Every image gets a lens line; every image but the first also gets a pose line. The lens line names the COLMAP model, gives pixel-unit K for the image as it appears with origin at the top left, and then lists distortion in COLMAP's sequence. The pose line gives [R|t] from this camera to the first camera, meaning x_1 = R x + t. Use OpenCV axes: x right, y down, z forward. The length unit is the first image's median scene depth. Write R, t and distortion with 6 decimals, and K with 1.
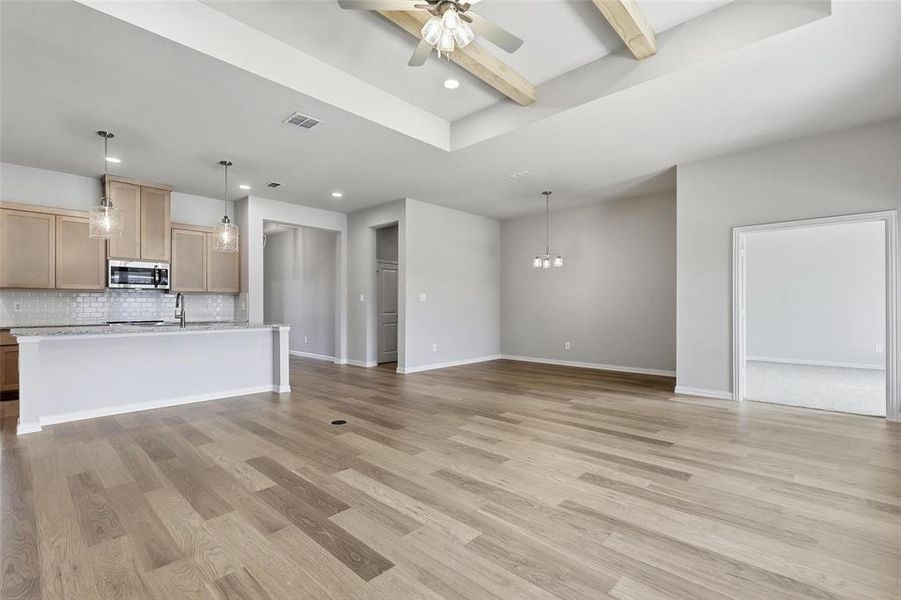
lens RADIAL K [[411.5, 0, 450.6], [0, 411.5, 304.9], [0, 0, 1]] dist [0.000671, -0.001092]
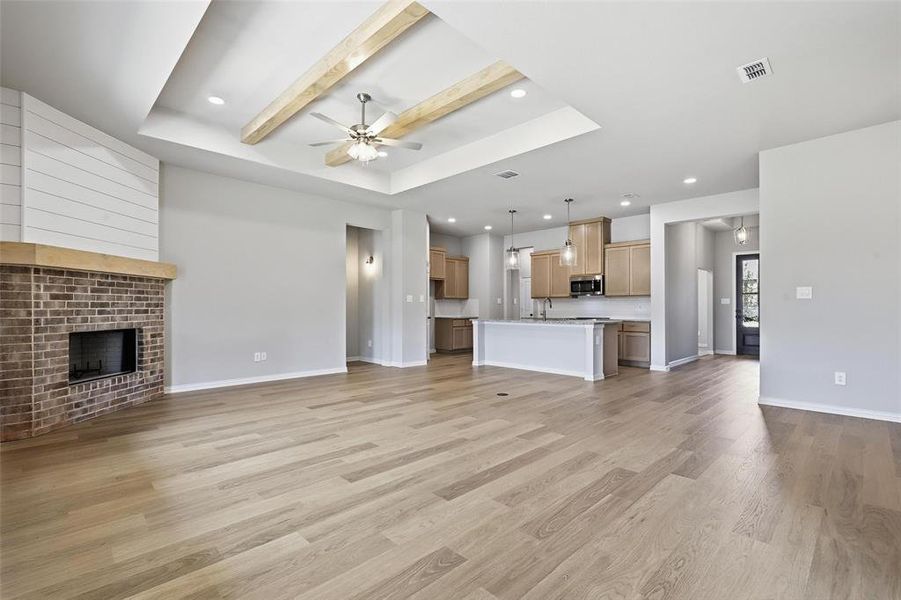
lens RADIAL K [[411.5, 0, 450.8], [0, 411.5, 305.5], [0, 0, 1]] dist [0.000671, -0.001092]
pose [[-0.033046, -0.003395, -0.999448, 0.708924], [0.003565, 0.999987, -0.003515, 0.001165], [0.999447, -0.003679, -0.033033, 0.581761]]
